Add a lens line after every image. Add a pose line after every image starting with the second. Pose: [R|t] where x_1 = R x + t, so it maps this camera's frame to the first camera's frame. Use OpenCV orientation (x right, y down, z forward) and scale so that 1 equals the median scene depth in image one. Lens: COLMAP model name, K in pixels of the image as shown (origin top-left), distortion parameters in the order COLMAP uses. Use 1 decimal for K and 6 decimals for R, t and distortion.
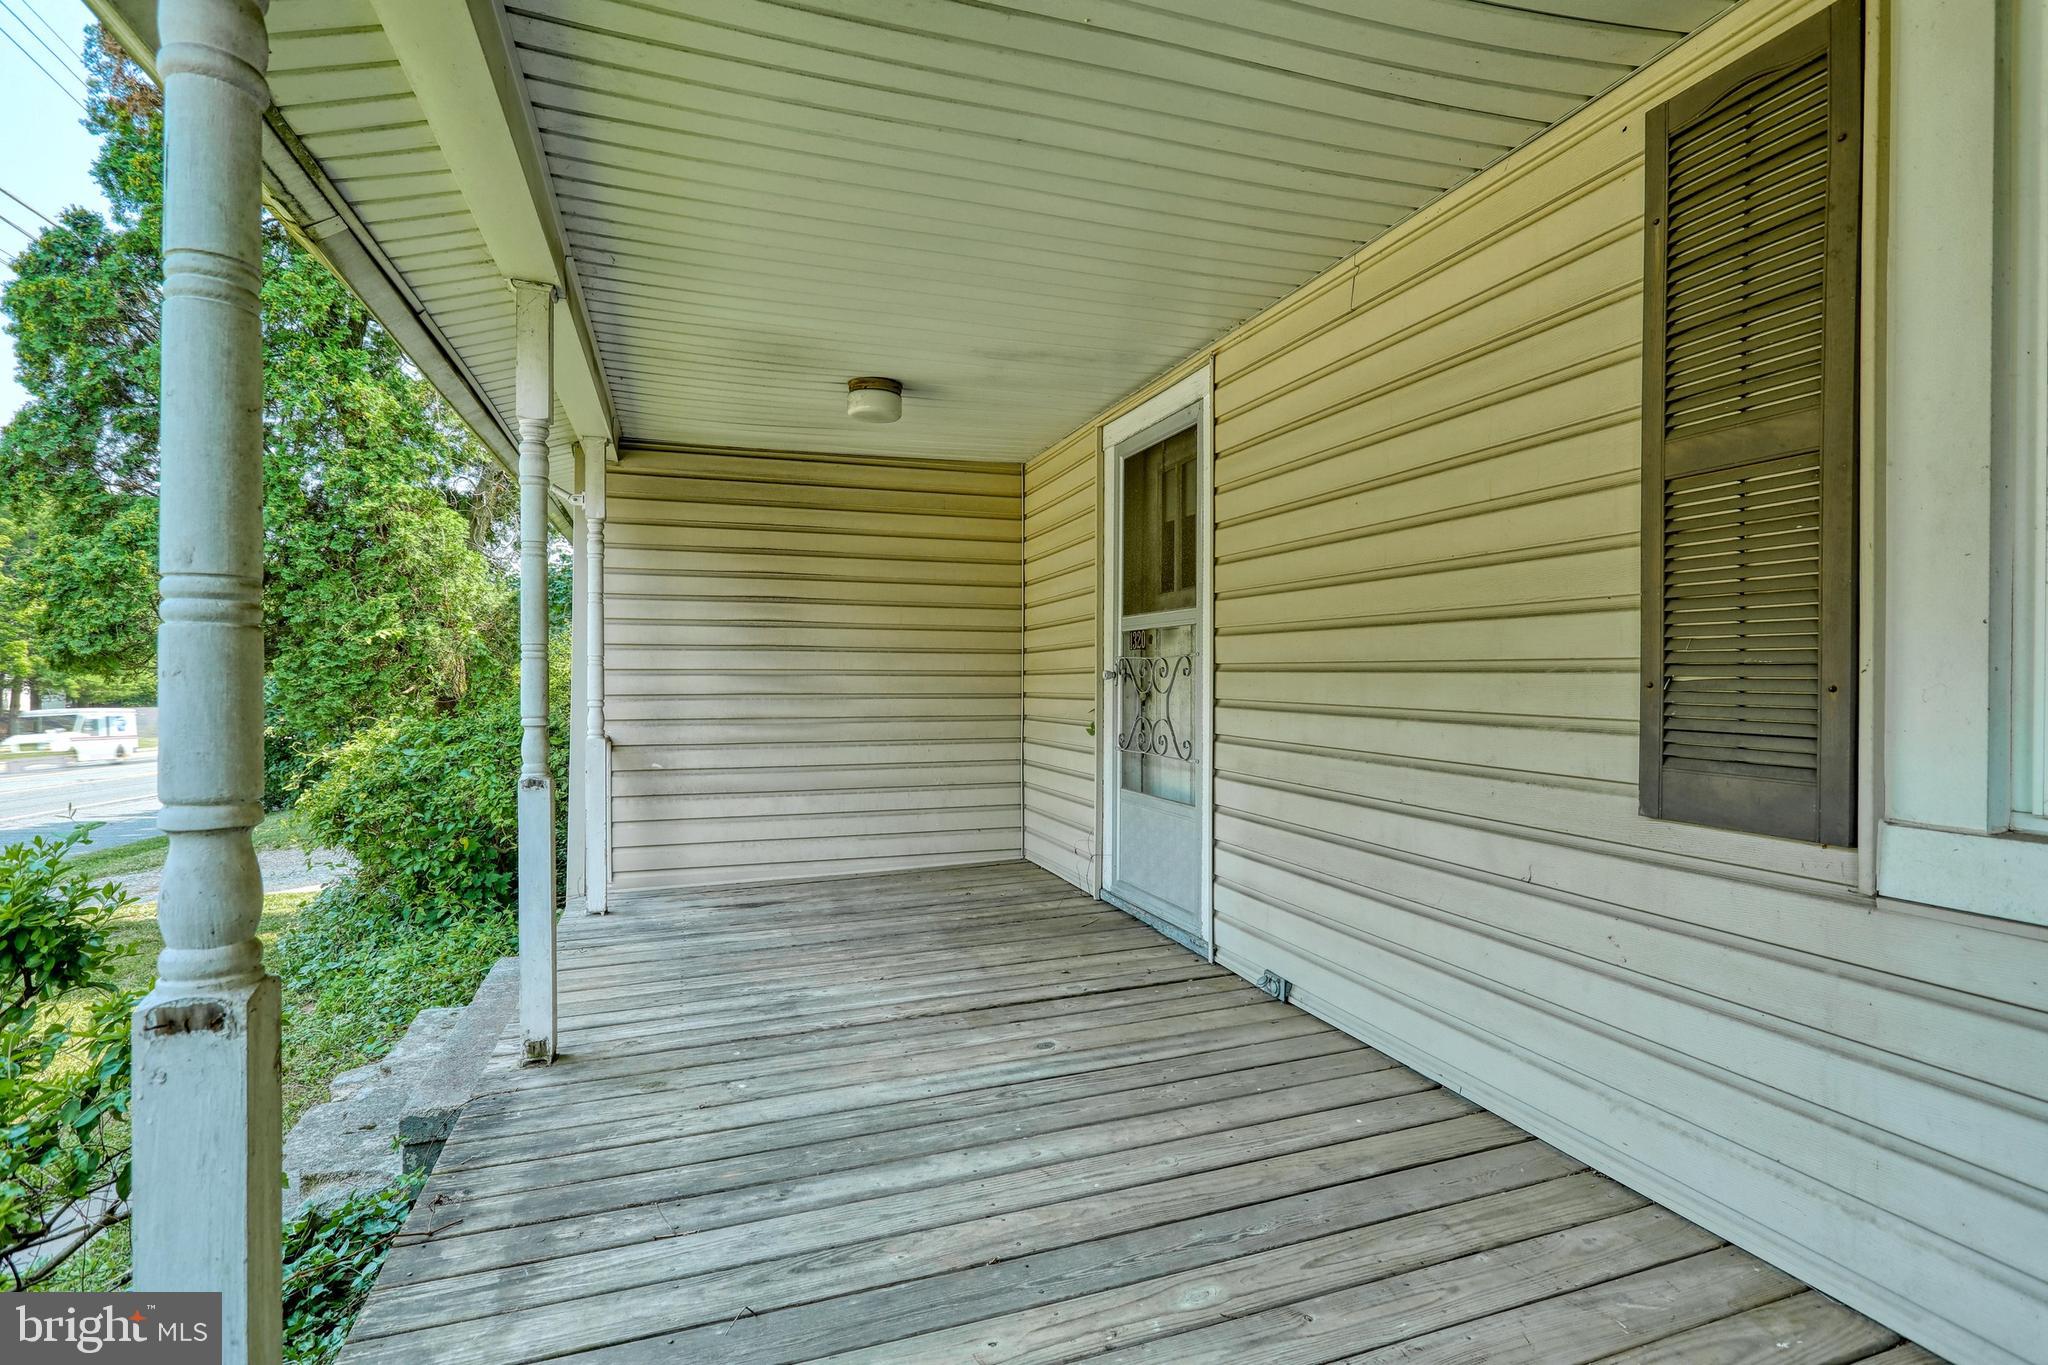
lens RADIAL K [[977.7, 0, 1028.7], [0, 977.7, 683.6], [0, 0, 1]] dist [-0.006691, -0.001065]
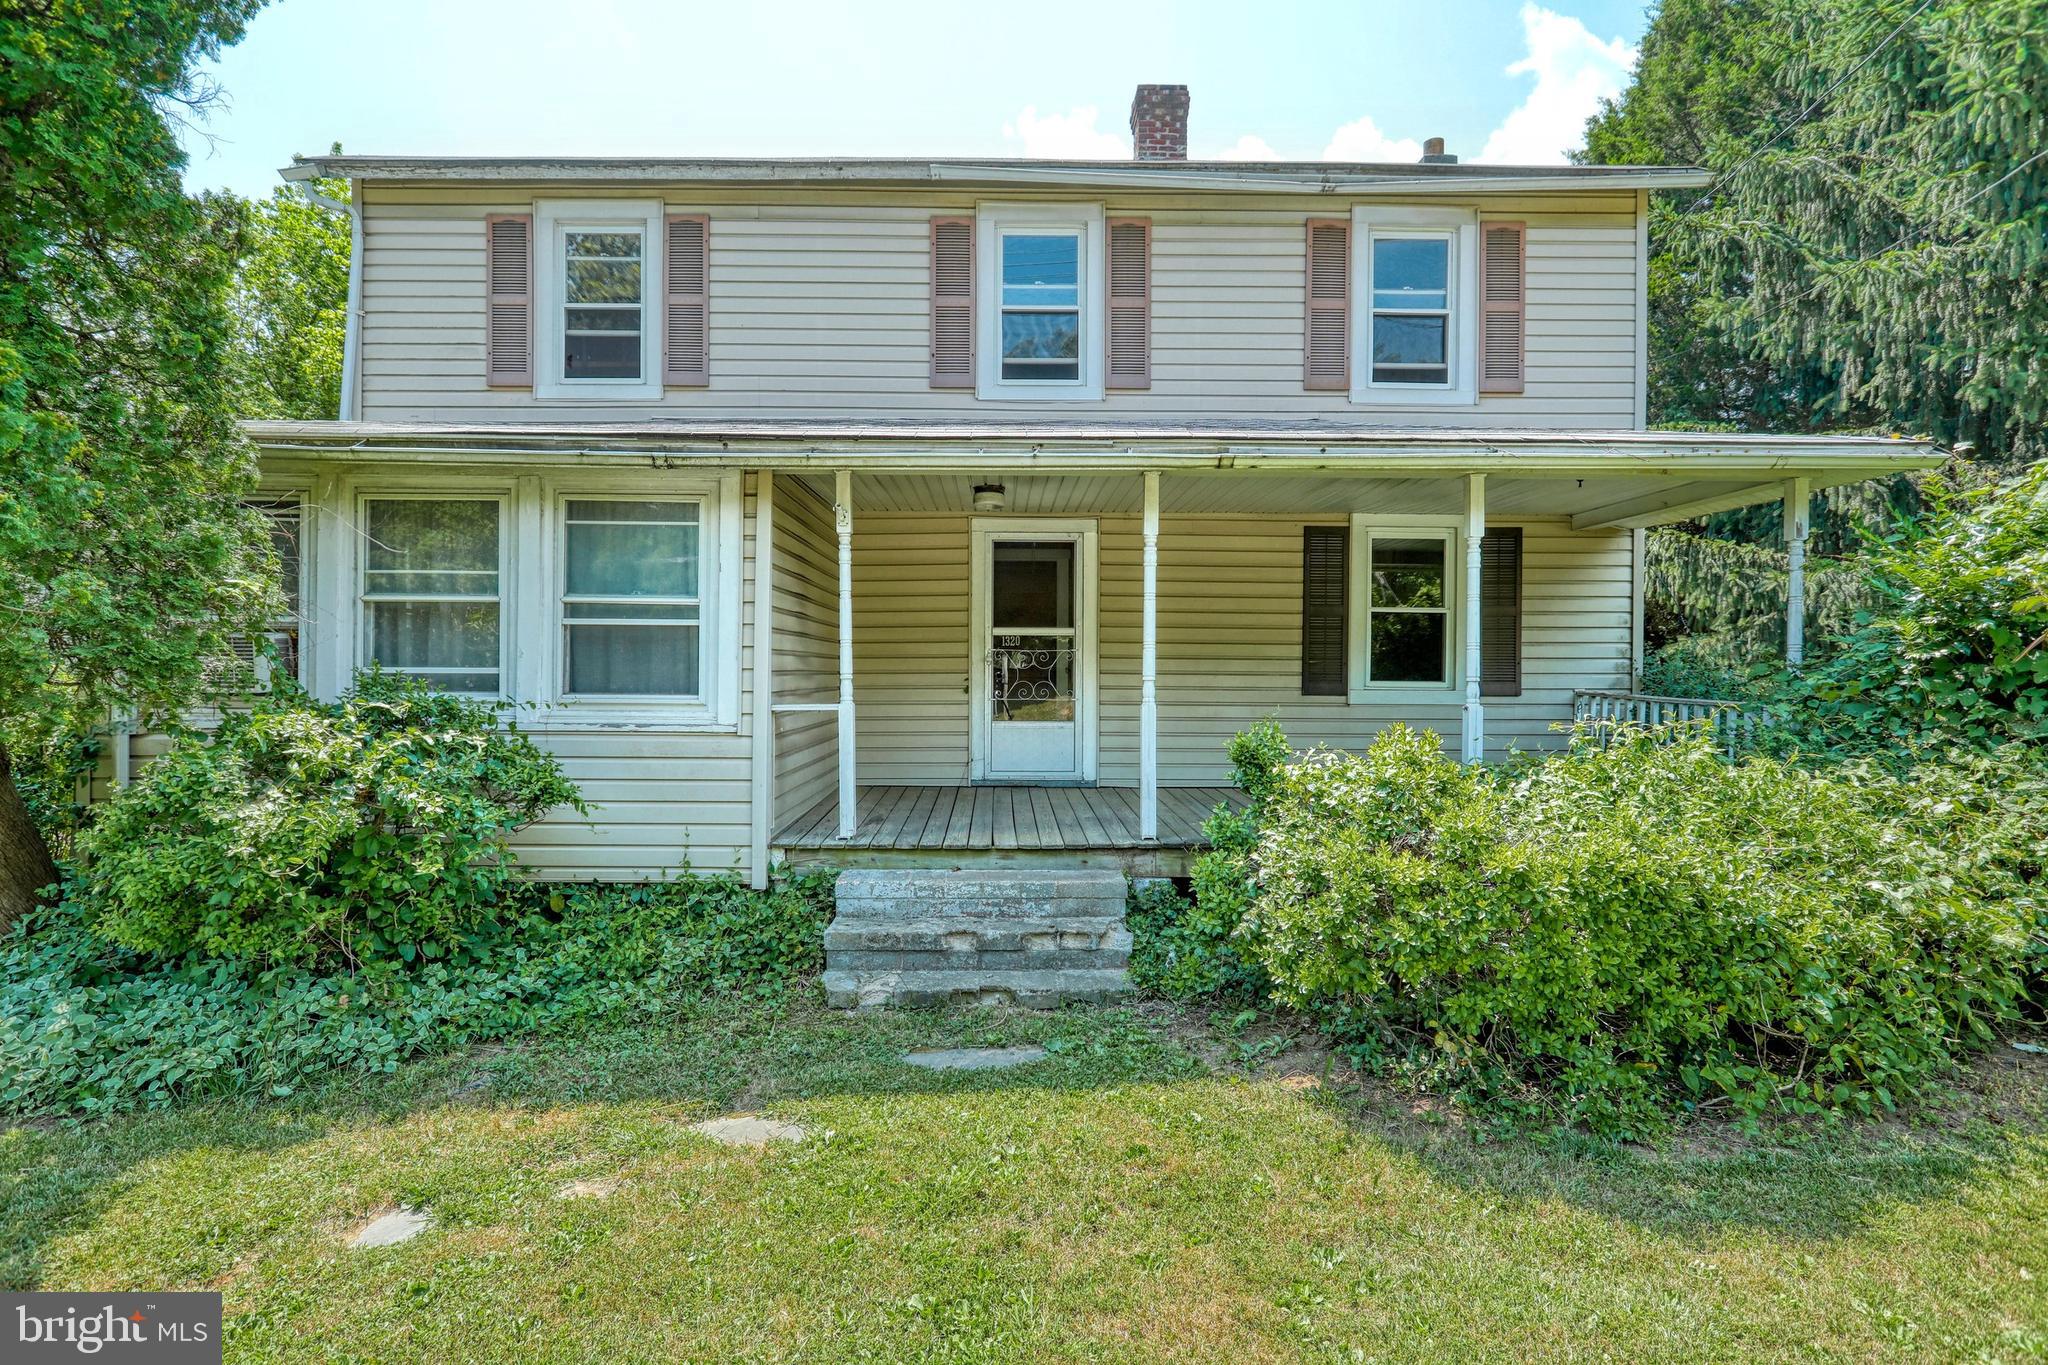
lens RADIAL K [[977.7, 0, 1016.3], [0, 977.7, 678.8], [0, 0, 1]] dist [-0.006691, -0.001065]
pose [[0.315854, -0.005690, 0.948791, -3.644084], [0.003852, 0.999981, 0.004715, 0.043154], [-0.948800, 0.002166, 0.315870, 0.834709]]
